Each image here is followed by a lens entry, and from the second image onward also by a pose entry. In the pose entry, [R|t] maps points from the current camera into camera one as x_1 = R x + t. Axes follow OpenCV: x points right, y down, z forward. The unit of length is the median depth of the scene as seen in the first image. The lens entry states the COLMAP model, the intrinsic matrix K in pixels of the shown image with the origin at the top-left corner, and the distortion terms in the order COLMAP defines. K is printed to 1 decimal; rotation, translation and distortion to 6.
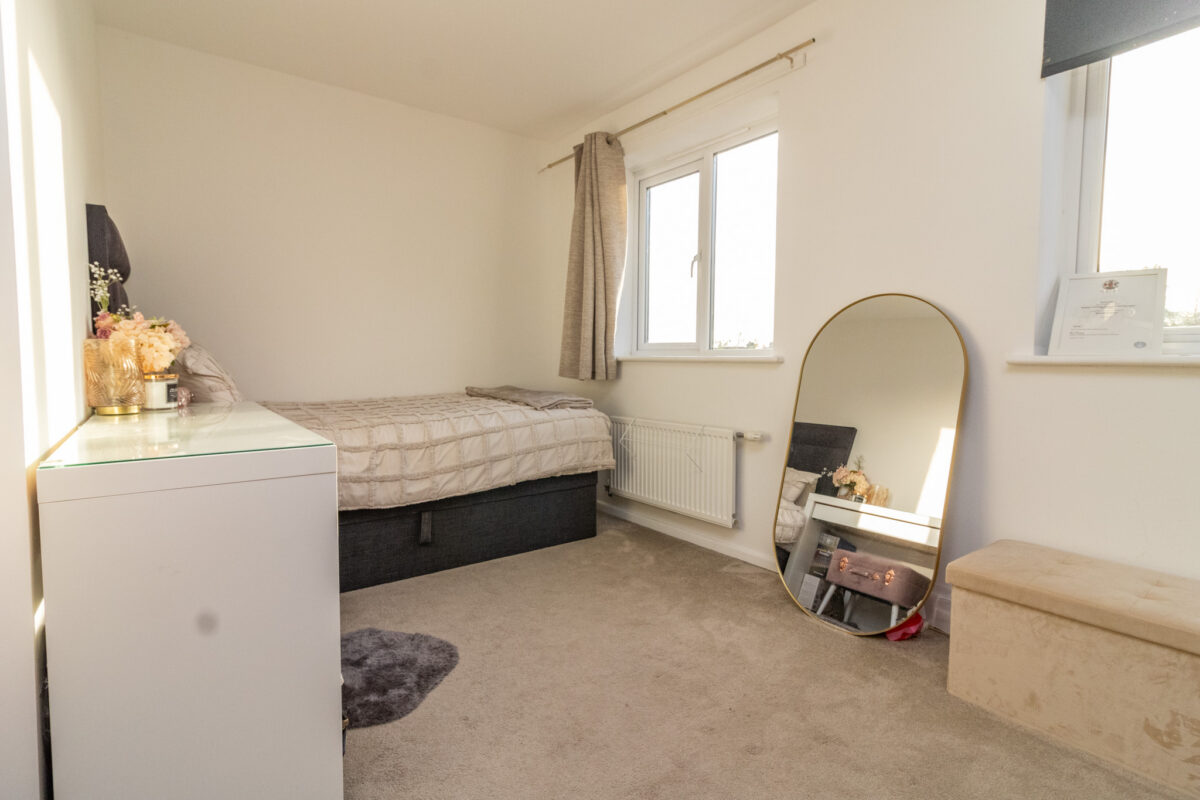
lens RADIAL K [[587.1, 0, 601.6], [0, 587.1, 393.2], [0, 0, 1]] dist [0.004029, 0.000165]
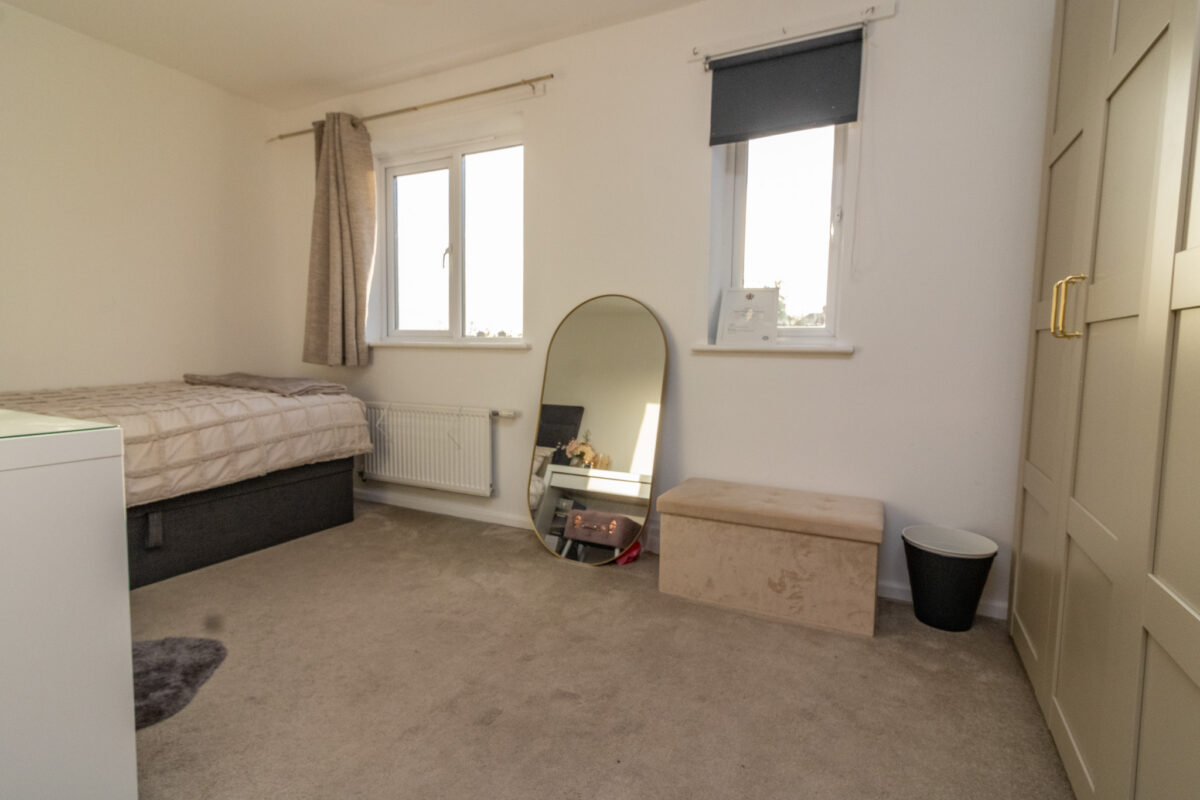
lens RADIAL K [[587.1, 0, 601.6], [0, 587.1, 393.2], [0, 0, 1]] dist [0.004029, 0.000165]
pose [[0.897622, -0.024900, 0.440063, -0.067837], [0.016396, 0.999598, 0.023116, 0.009174], [-0.440462, -0.013535, 0.897669, -0.089566]]
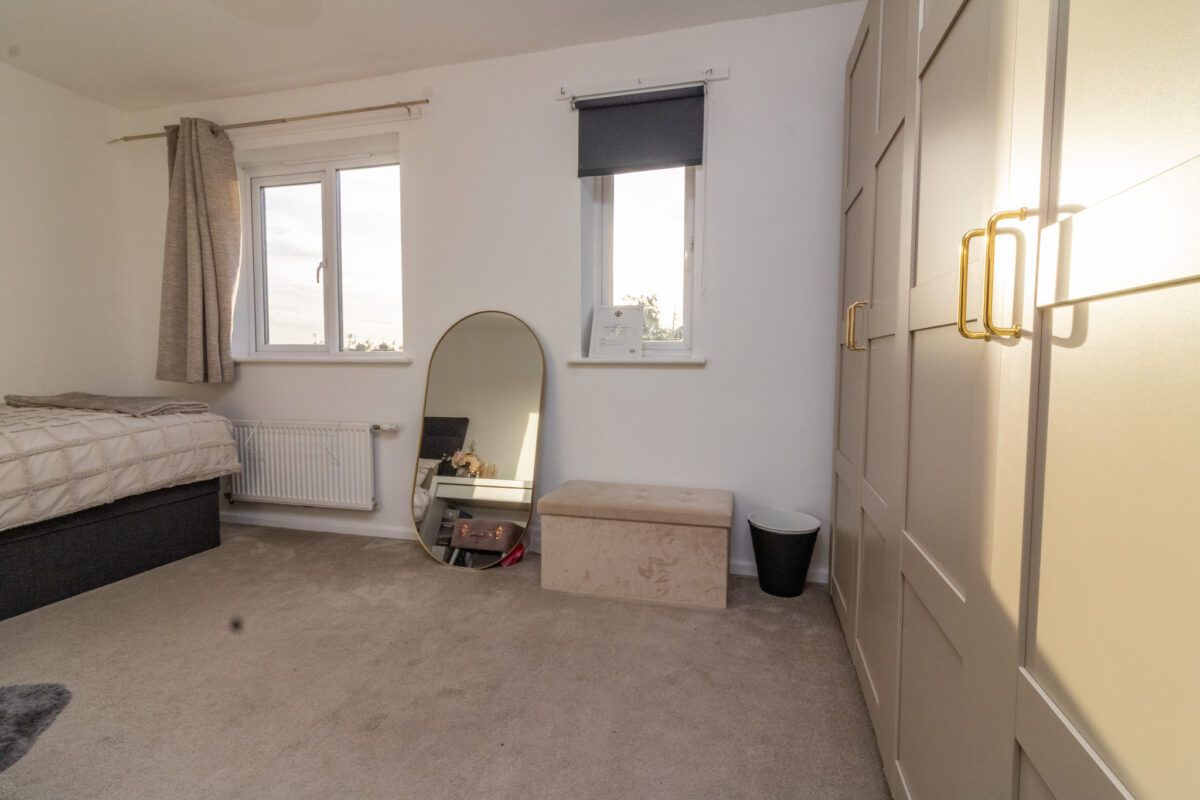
lens RADIAL K [[565.0, 0, 608.5], [0, 565.0, 394.1], [0, 0, 1]] dist [0.002441, -0.000473]
pose [[0.786198, -0.037052, 0.616863, -0.074111], [0.036979, 0.999233, 0.012888, 0.009018], [-0.616867, 0.012679, 0.786965, -0.123016]]
